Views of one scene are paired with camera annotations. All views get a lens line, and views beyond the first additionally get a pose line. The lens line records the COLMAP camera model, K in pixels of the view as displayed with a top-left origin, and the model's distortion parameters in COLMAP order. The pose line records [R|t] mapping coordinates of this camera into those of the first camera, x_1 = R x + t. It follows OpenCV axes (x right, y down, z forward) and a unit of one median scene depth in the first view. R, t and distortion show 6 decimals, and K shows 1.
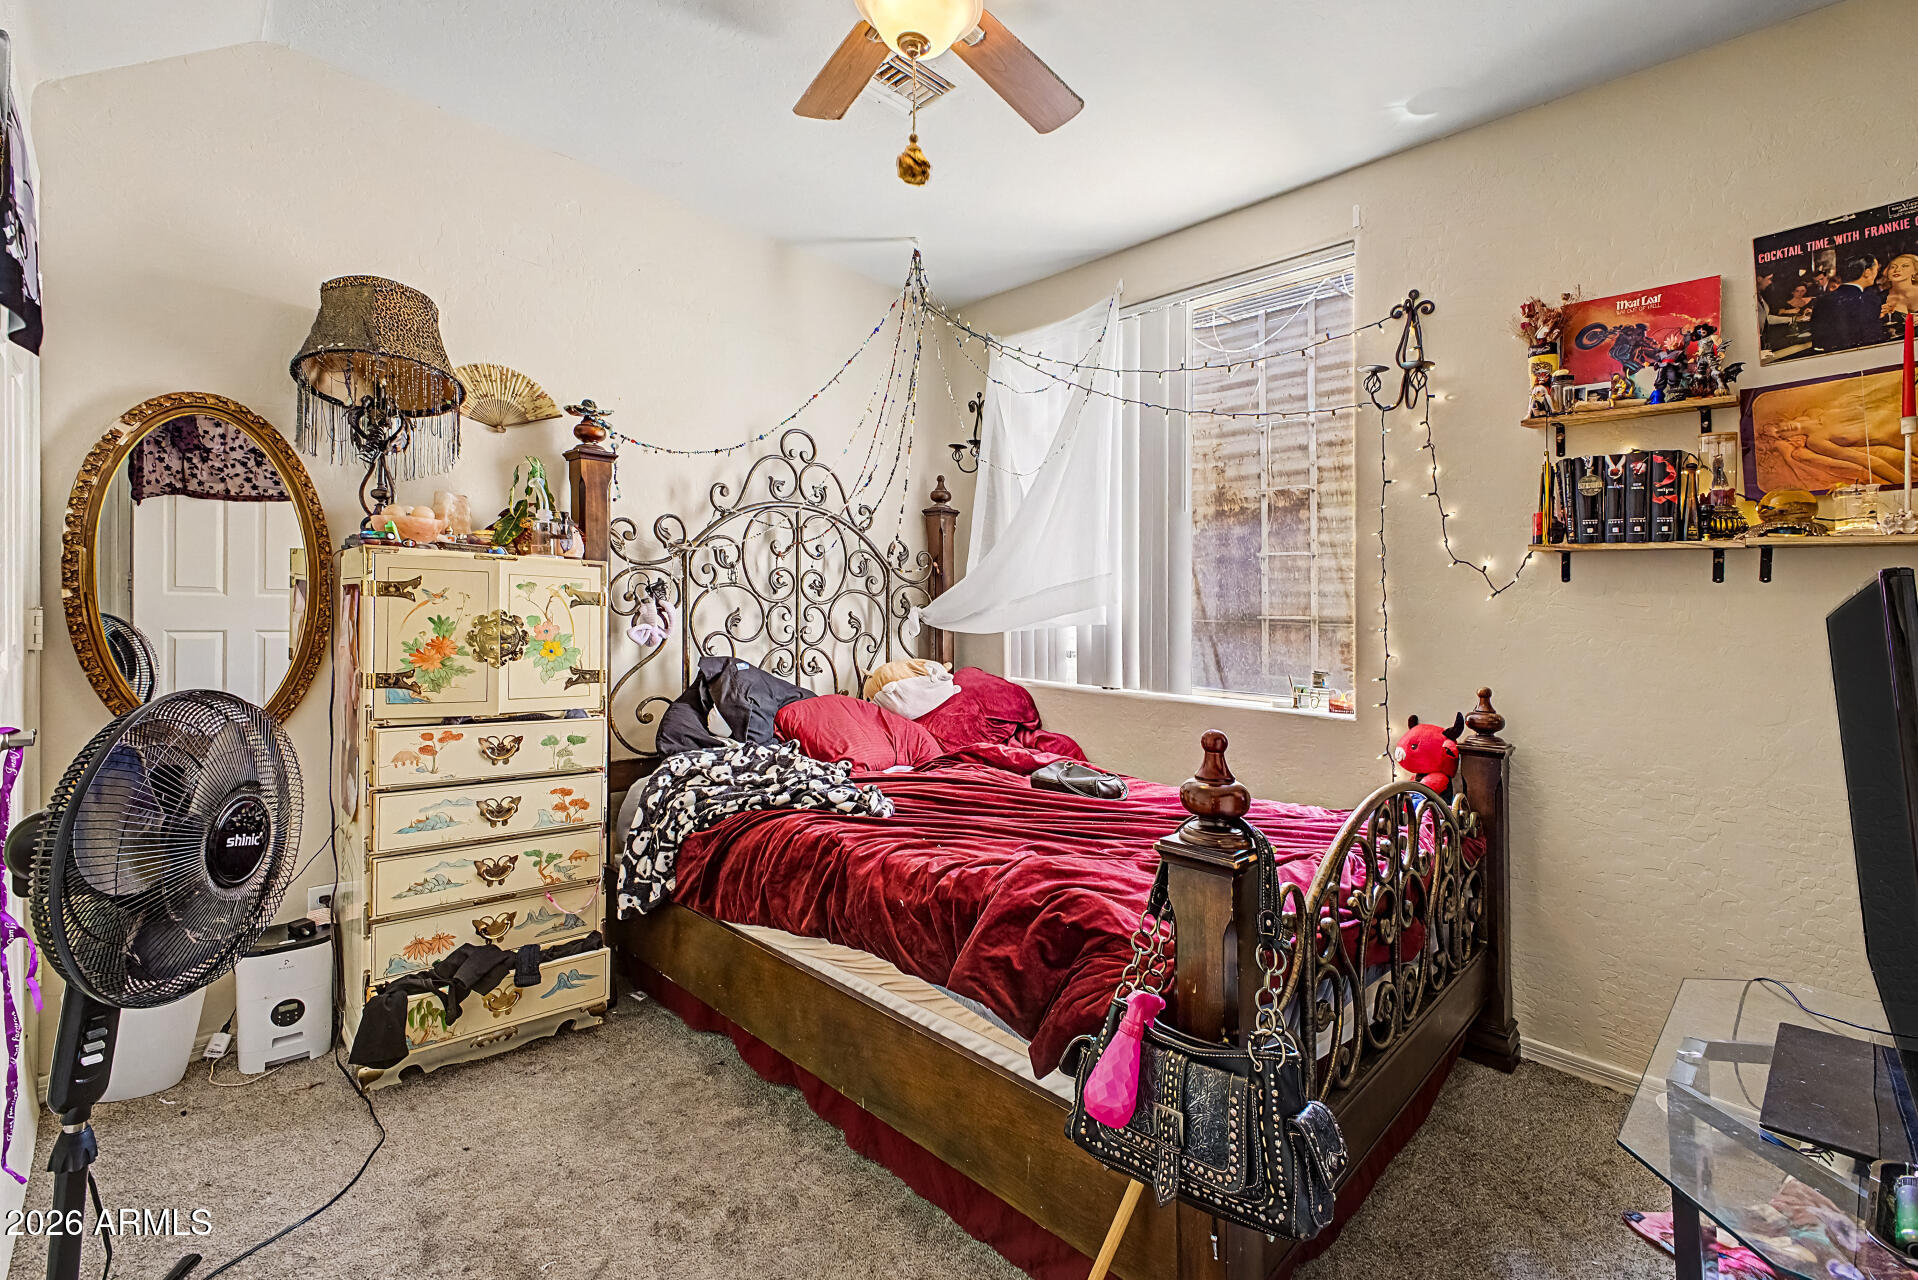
lens RADIAL K [[772.9, 0, 948.3], [0, 772.9, 632.3], [0, 0, 1]] dist [0.023498, -0.008350]
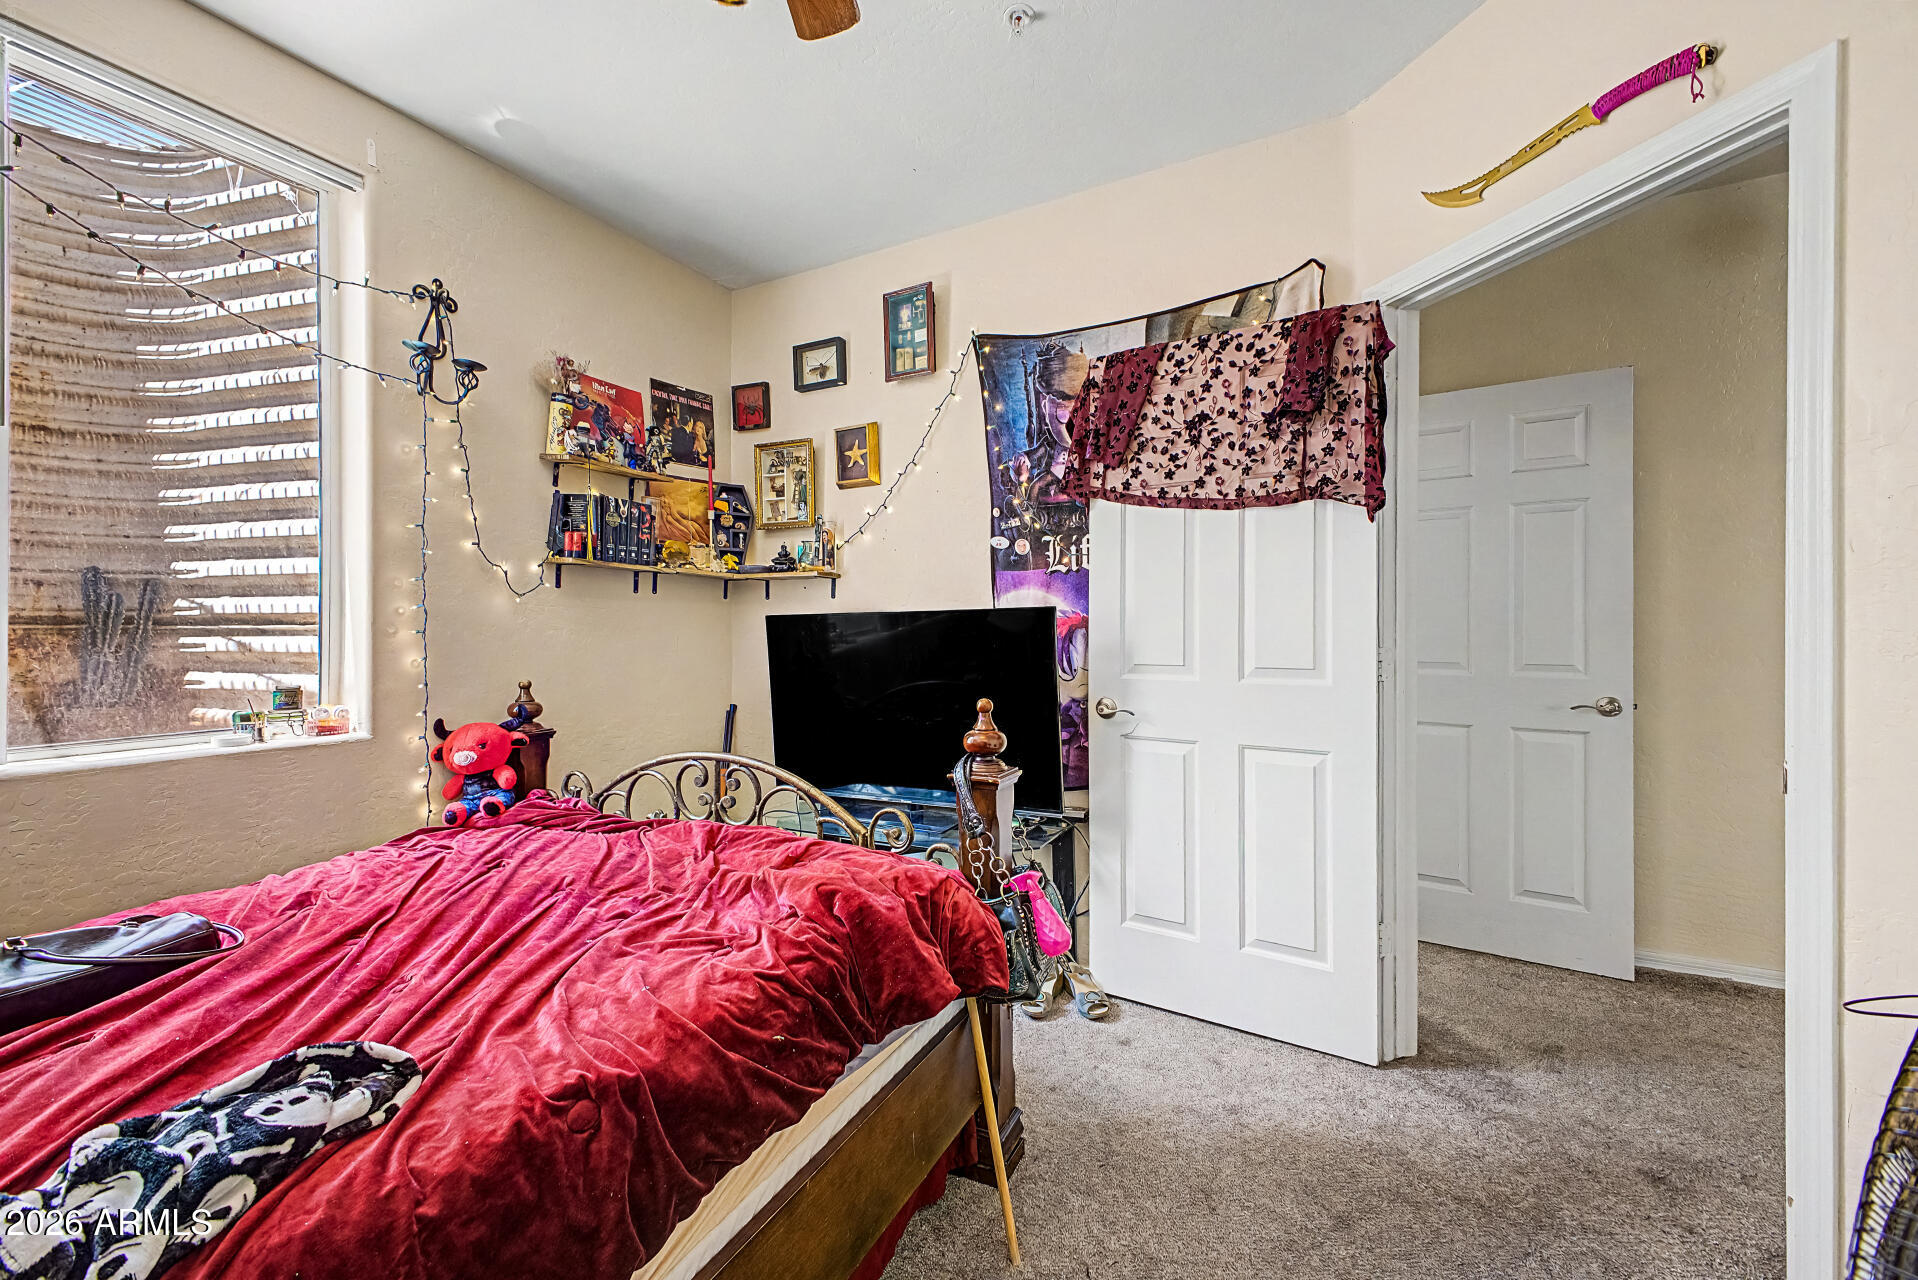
lens RADIAL K [[772.9, 0, 948.3], [0, 772.9, 632.3], [0, 0, 1]] dist [0.023498, -0.008350]
pose [[-0.275249, -0.038981, 0.960582, -0.578015], [0.014719, 0.998890, 0.044753, -0.040622], [-0.961260, 0.026457, -0.274369, 0.744216]]
